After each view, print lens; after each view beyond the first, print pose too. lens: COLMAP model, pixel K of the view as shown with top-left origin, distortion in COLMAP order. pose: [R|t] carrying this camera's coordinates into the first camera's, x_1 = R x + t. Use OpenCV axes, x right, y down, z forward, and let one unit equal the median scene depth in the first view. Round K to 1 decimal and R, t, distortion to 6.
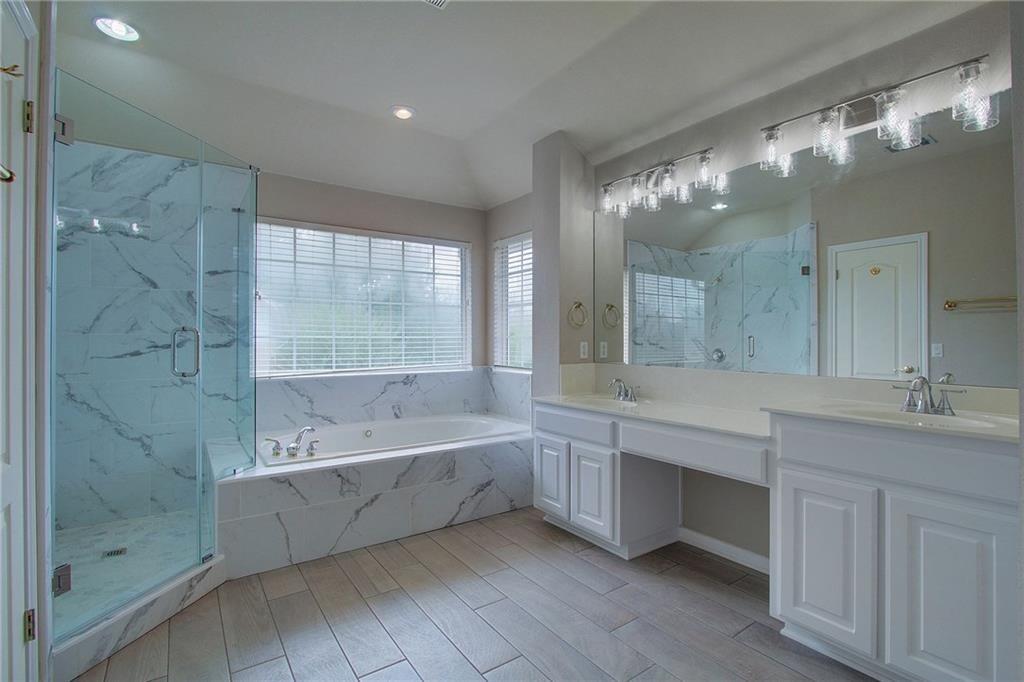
lens RADIAL K [[479.6, 0, 517.0], [0, 479.6, 341.0], [0, 0, 1]] dist [-0.018793, 0.000484]
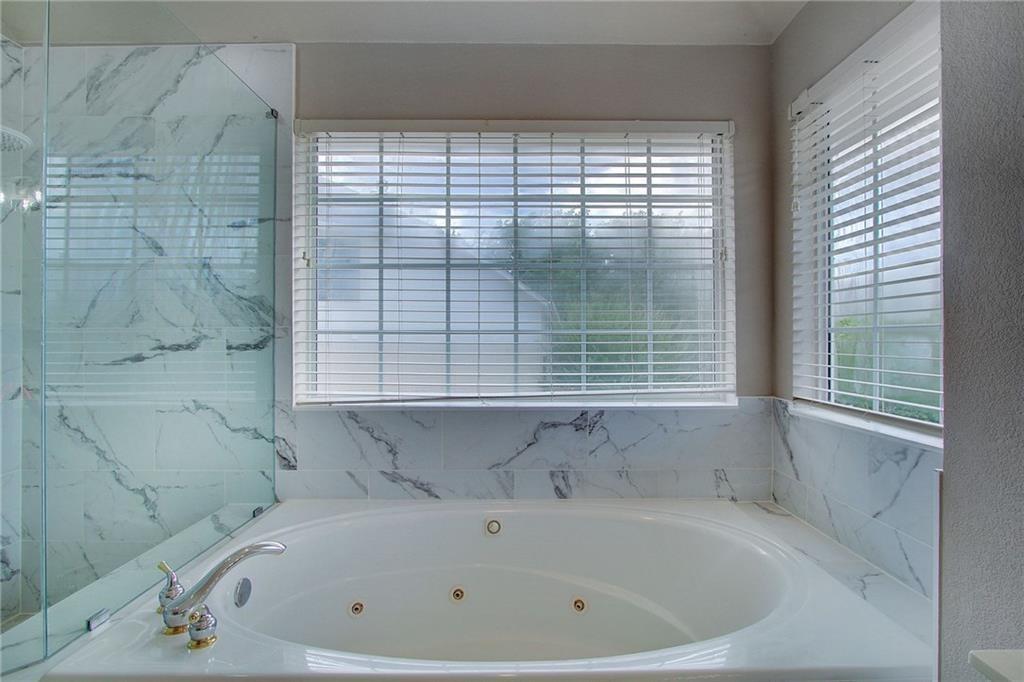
lens RADIAL K [[479.6, 0, 517.0], [0, 479.6, 341.0], [0, 0, 1]] dist [-0.018793, 0.000484]
pose [[0.821459, 0.000137, -0.570267, -0.010288], [-0.001314, 0.999998, -0.001653, 0.002875], [0.570266, 0.002107, 0.821457, 0.662872]]
